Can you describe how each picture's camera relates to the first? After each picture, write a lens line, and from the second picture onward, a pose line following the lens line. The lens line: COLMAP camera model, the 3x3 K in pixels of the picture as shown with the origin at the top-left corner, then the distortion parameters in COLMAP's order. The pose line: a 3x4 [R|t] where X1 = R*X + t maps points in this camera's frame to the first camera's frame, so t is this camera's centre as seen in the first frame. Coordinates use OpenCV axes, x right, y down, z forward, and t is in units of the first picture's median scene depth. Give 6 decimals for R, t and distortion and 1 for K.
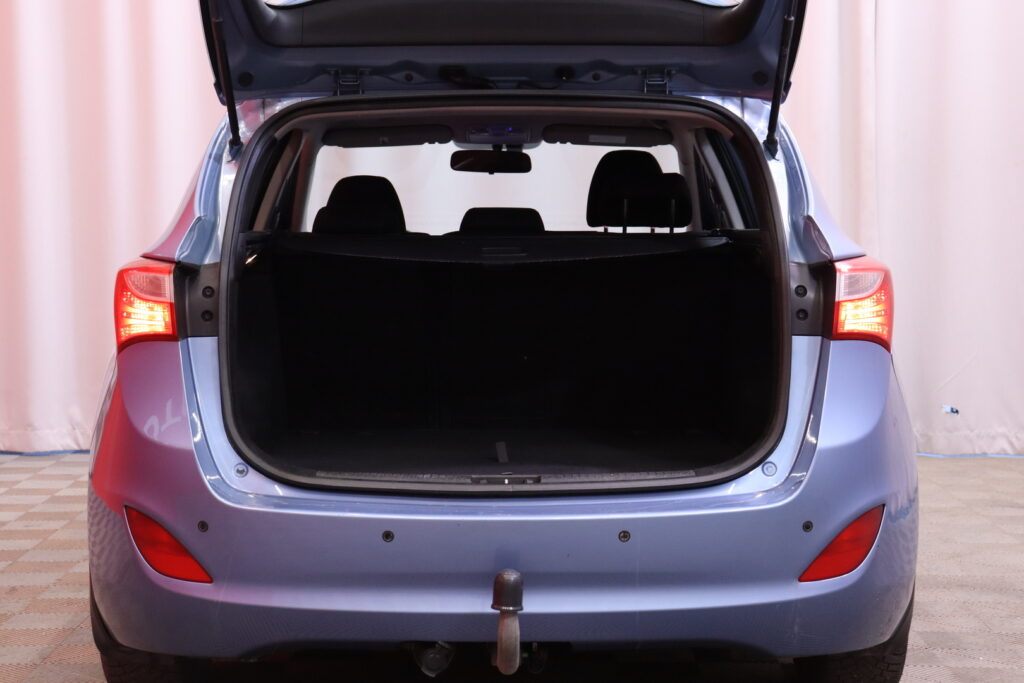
lens RADIAL K [[2019.3, 0, 503.4], [0, 2019.3, 349.1], [0, 0, 1]] dist [0.357387, 0.000000]
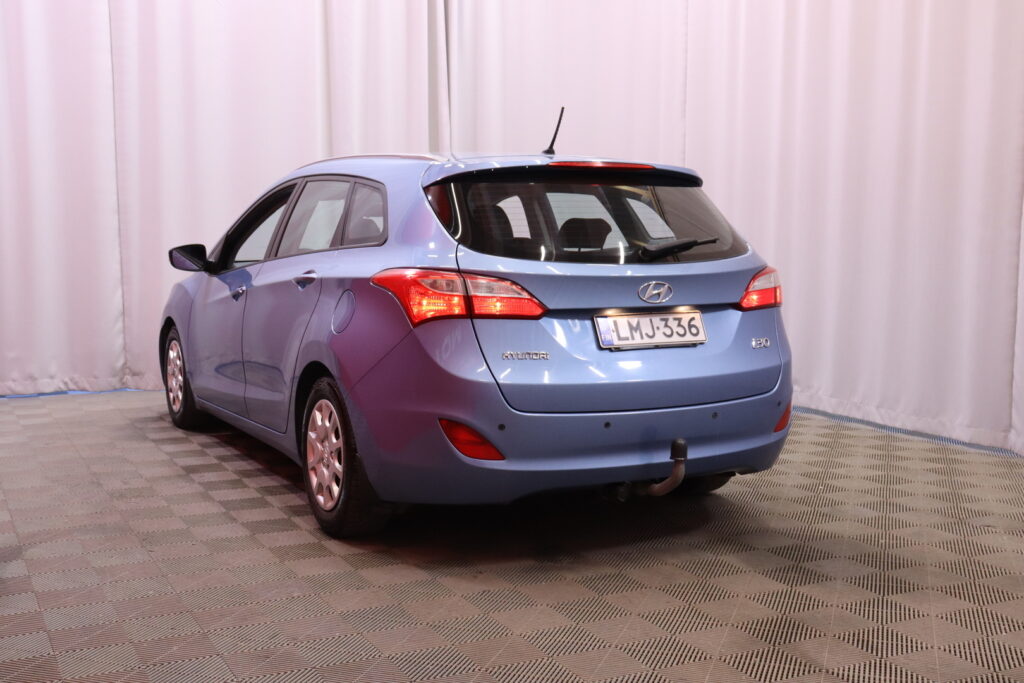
lens RADIAL K [[1191.7, 0, 516.7], [0, 1191.7, 351.9], [0, 0, 1]] dist [-0.048374, 0.000000]
pose [[0.886744, -0.043961, 0.460165, -0.610199], [0.032943, 0.998946, 0.031950, -0.006763], [-0.461085, -0.013172, 0.887258, 0.121339]]
